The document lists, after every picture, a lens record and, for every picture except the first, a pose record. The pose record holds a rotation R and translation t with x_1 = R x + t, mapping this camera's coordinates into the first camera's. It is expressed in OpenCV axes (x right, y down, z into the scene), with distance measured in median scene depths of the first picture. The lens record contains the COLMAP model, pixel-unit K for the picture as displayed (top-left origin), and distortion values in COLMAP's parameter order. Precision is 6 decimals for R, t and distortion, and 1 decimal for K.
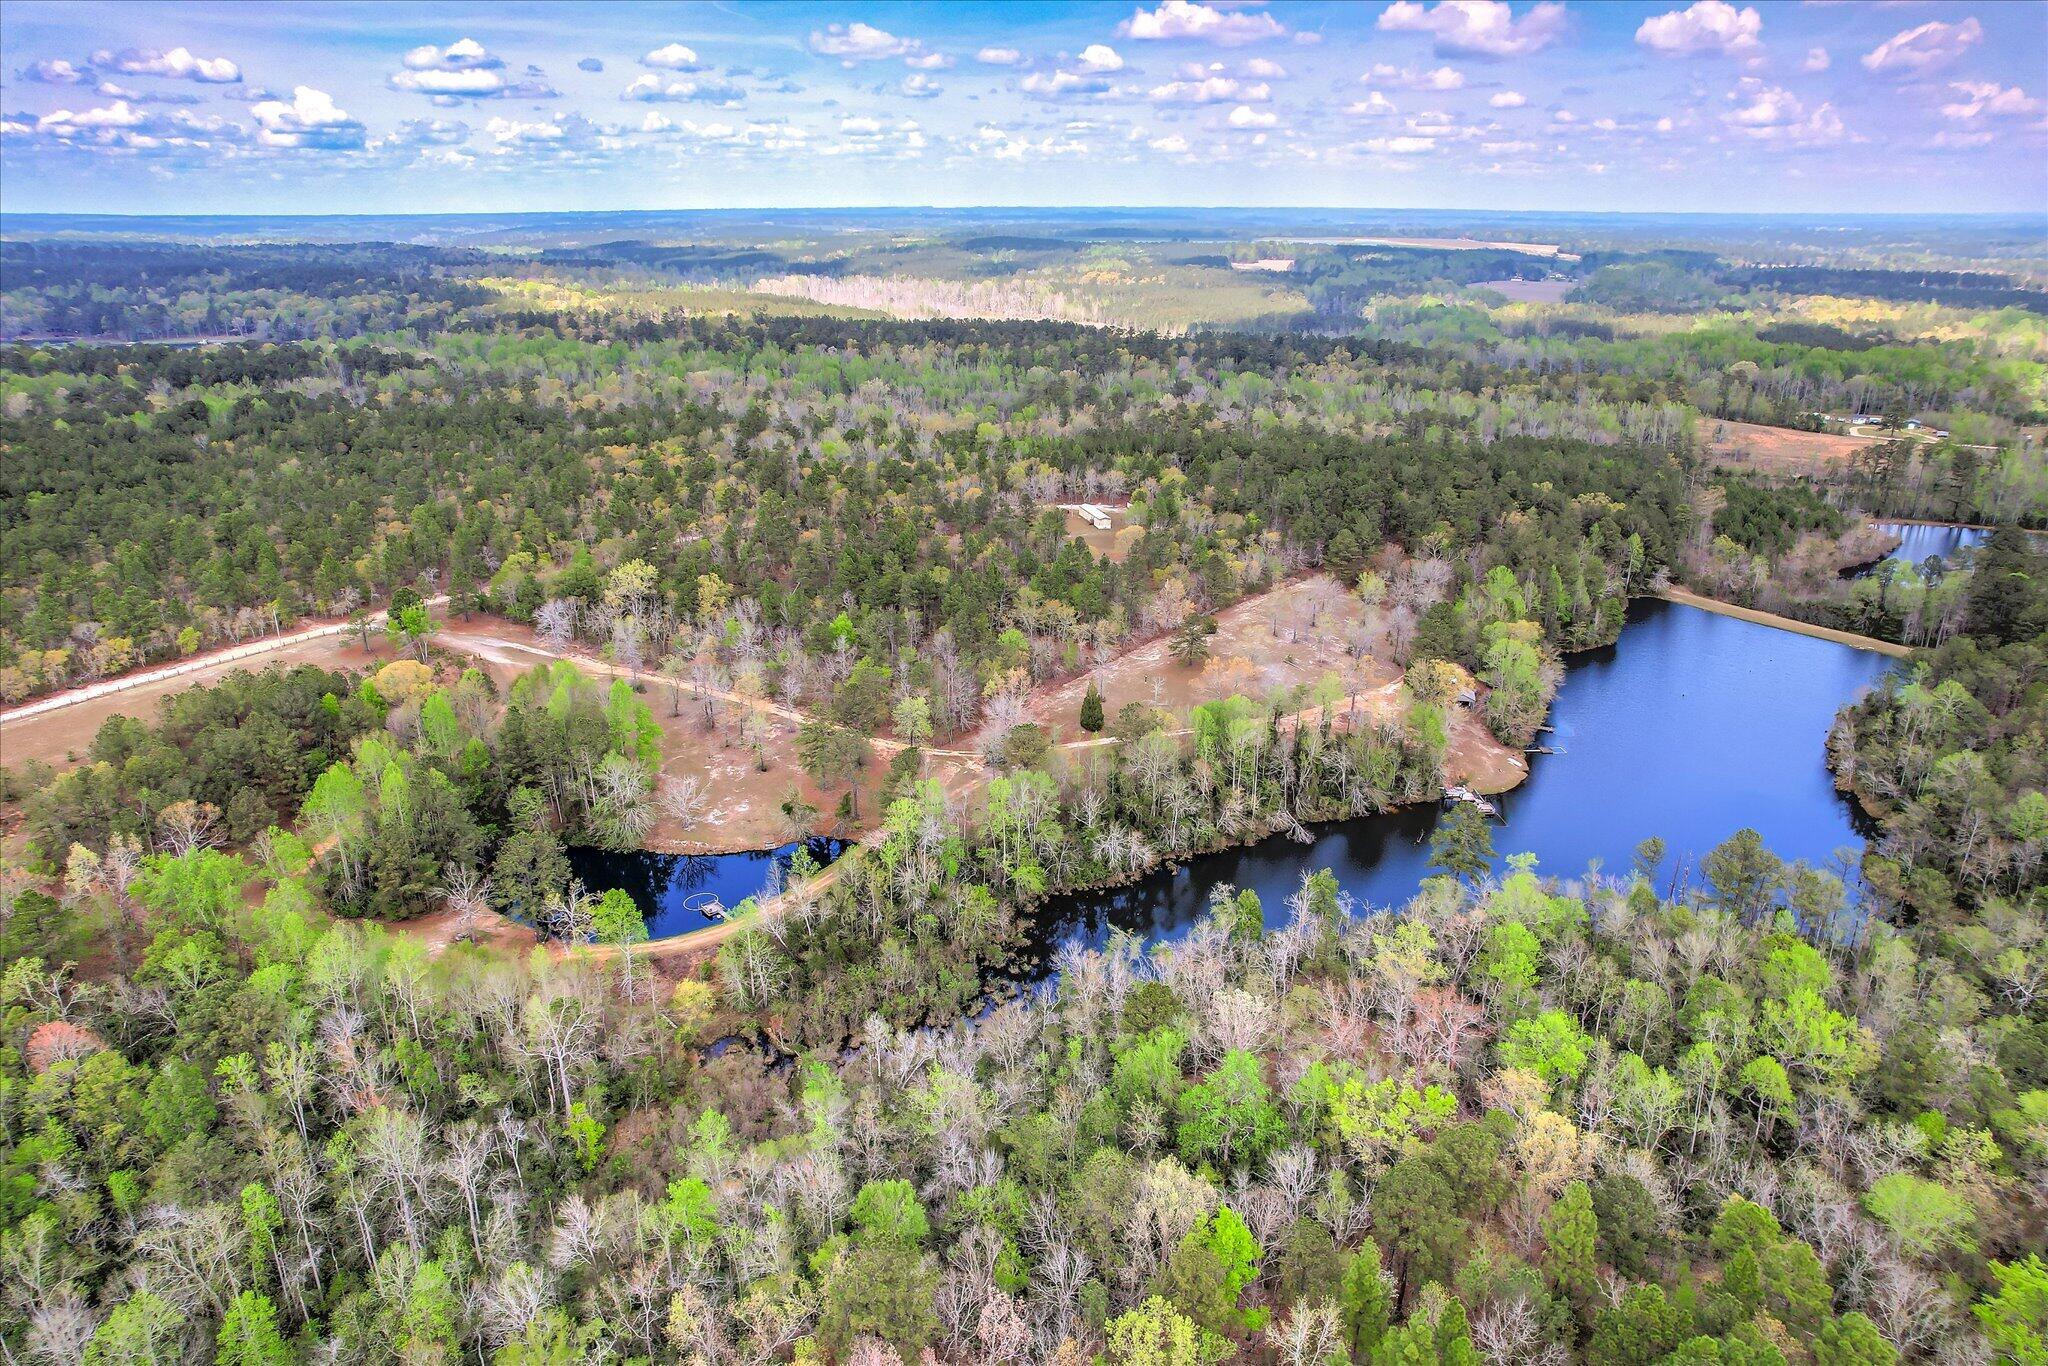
lens RADIAL K [[1317.6, 0, 1005.7], [0, 1317.6, 685.0], [0, 0, 1]] dist [-0.075594, 0.076121]
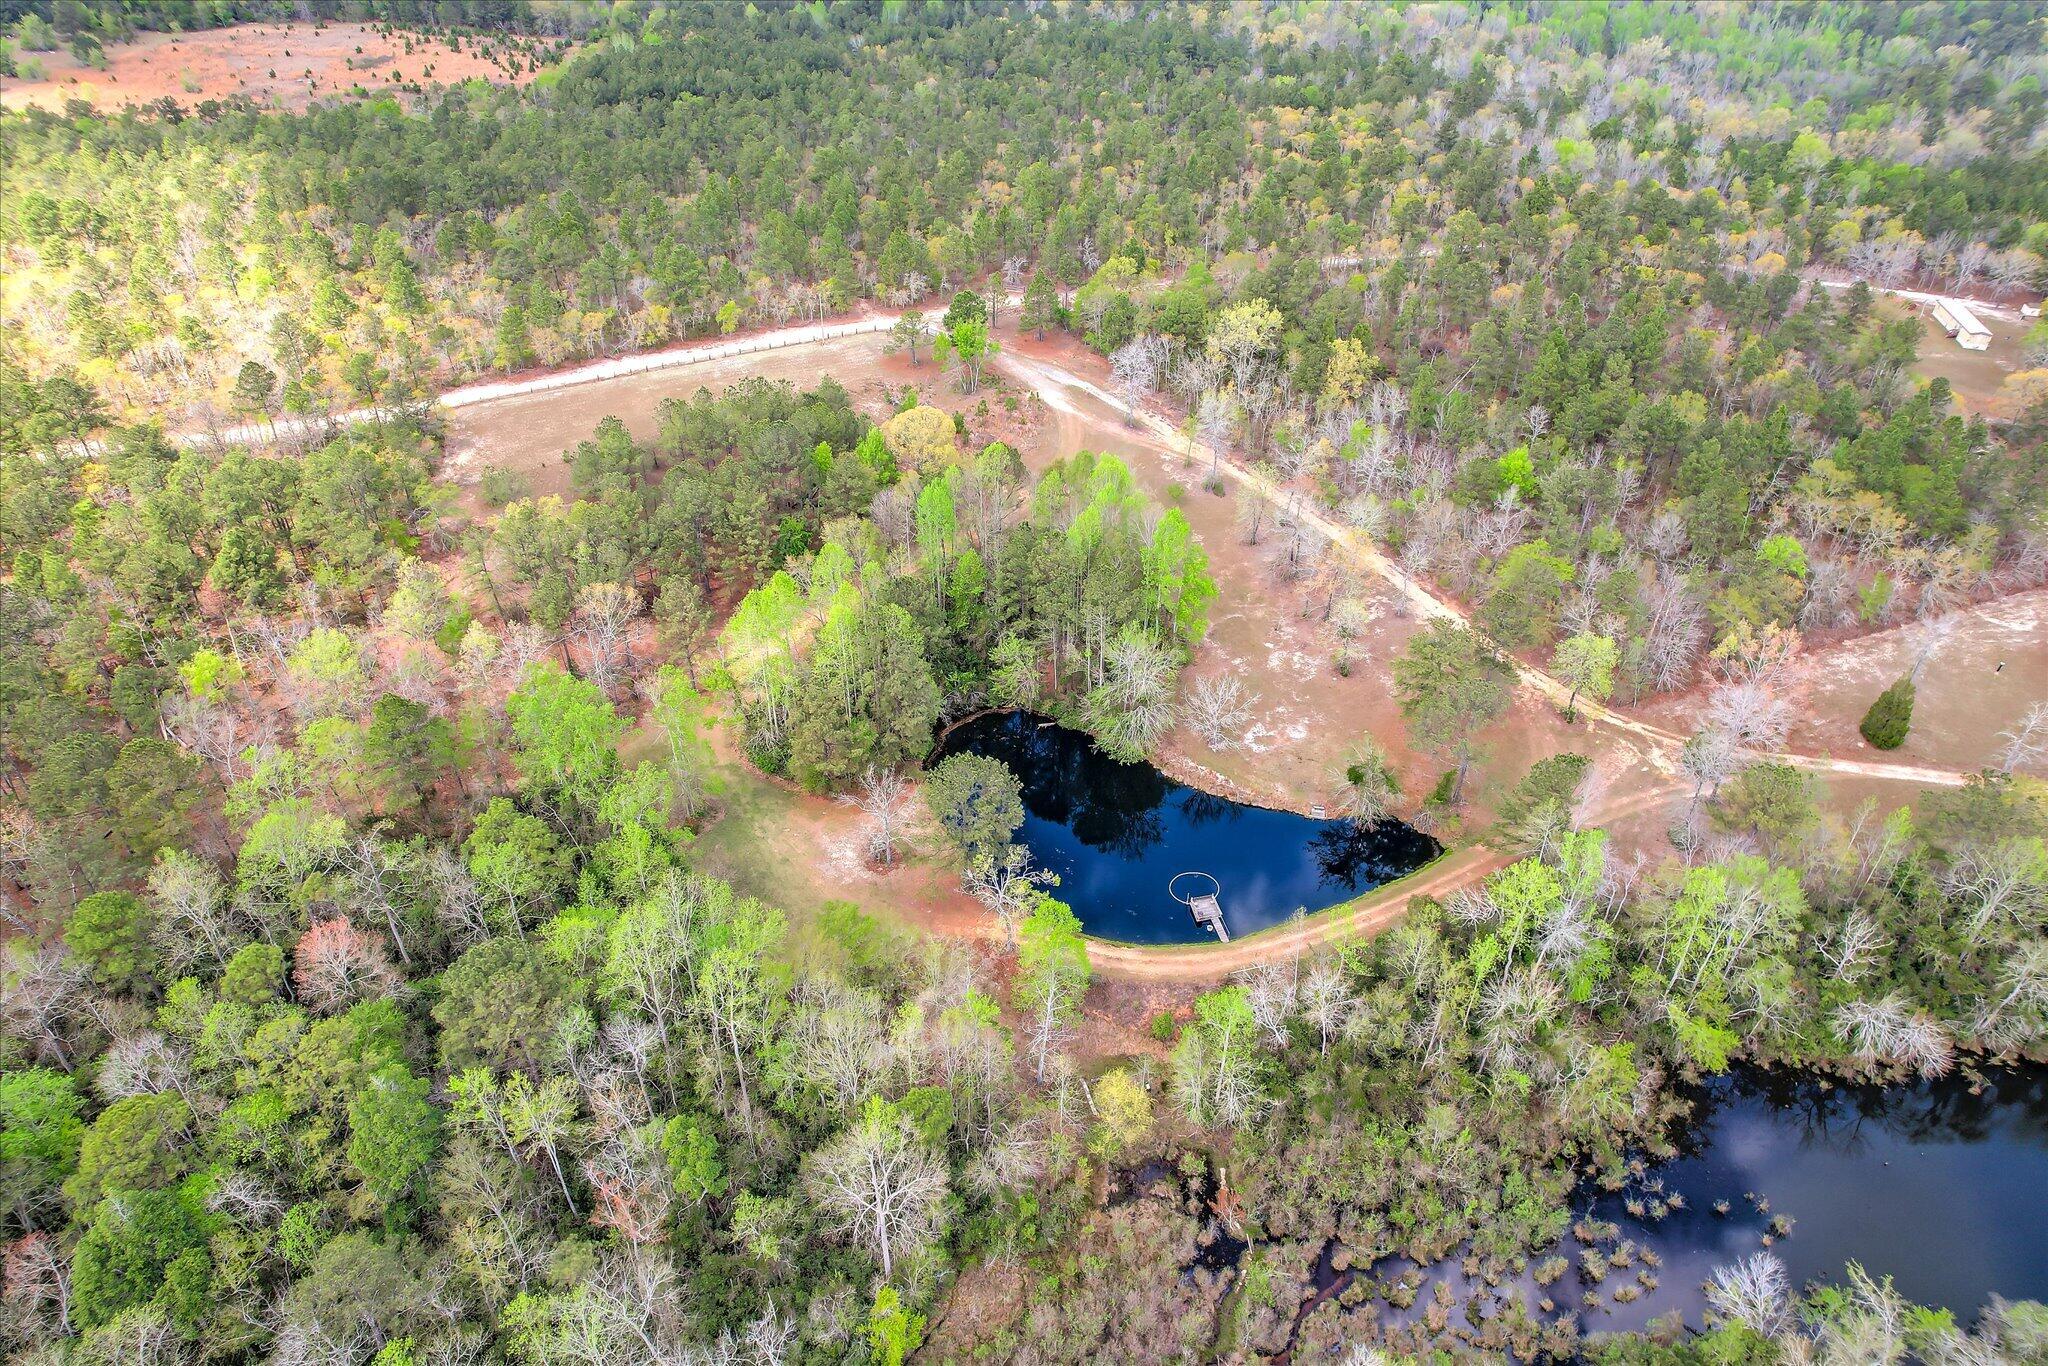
lens RADIAL K [[1317.6, 0, 1005.7], [0, 1317.6, 685.0], [0, 0, 1]] dist [-0.075594, 0.076121]
pose [[0.871660, 0.292429, -0.393313, -0.047900], [-0.180726, 0.937722, 0.296673, -0.077221], [0.455574, -0.187516, 0.870224, 0.228457]]
